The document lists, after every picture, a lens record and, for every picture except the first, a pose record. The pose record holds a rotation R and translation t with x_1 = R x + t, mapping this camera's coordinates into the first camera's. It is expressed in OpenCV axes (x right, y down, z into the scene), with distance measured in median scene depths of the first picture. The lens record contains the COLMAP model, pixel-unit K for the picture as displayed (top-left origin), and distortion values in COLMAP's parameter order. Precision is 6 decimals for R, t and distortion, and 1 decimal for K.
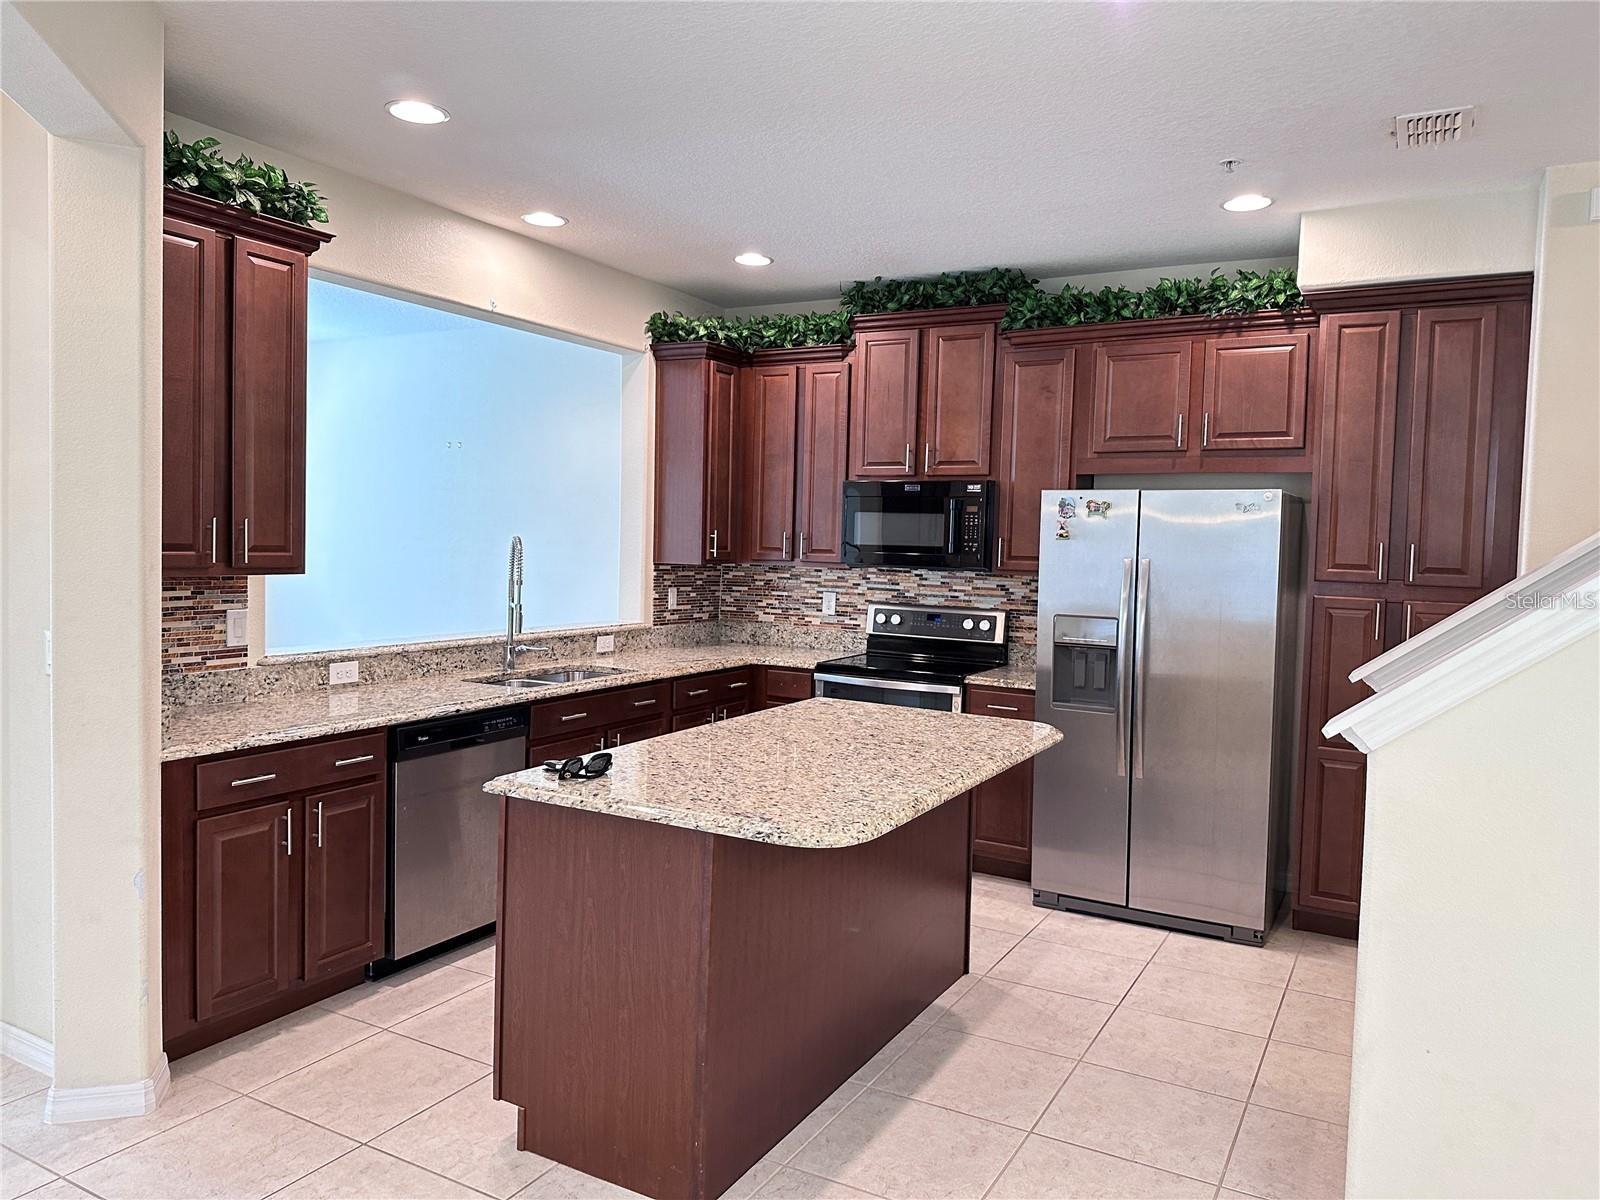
lens RADIAL K [[1094.8, 0, 799.8], [0, 1094.8, 603.4], [0, 0, 1]] dist [-0.002864, -0.014989]
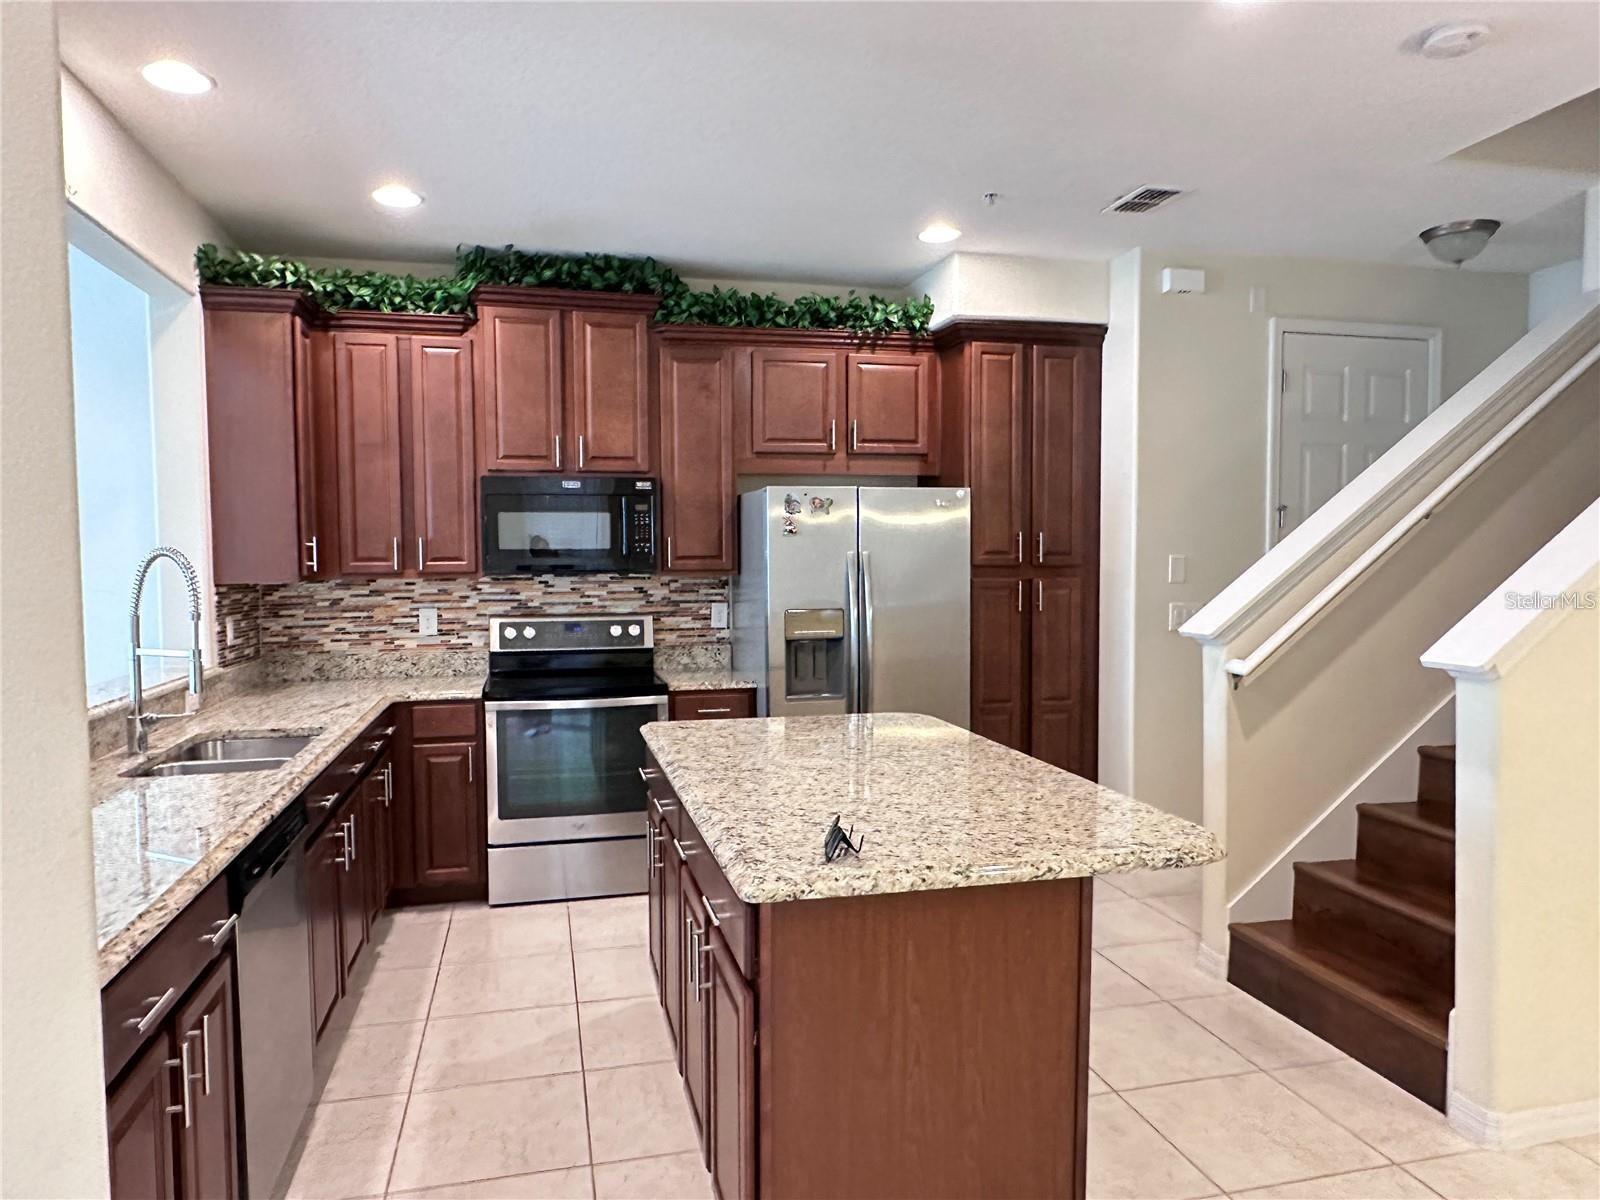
lens RADIAL K [[1033.0, 0, 798.6], [0, 1033.0, 600.8], [0, 0, 1]] dist [-0.004327, -0.009345]
pose [[0.729968, -0.064043, 0.680474, -0.338243], [0.067054, 0.997508, 0.021949, -0.015838], [-0.680184, 0.029607, 0.732443, 0.241905]]
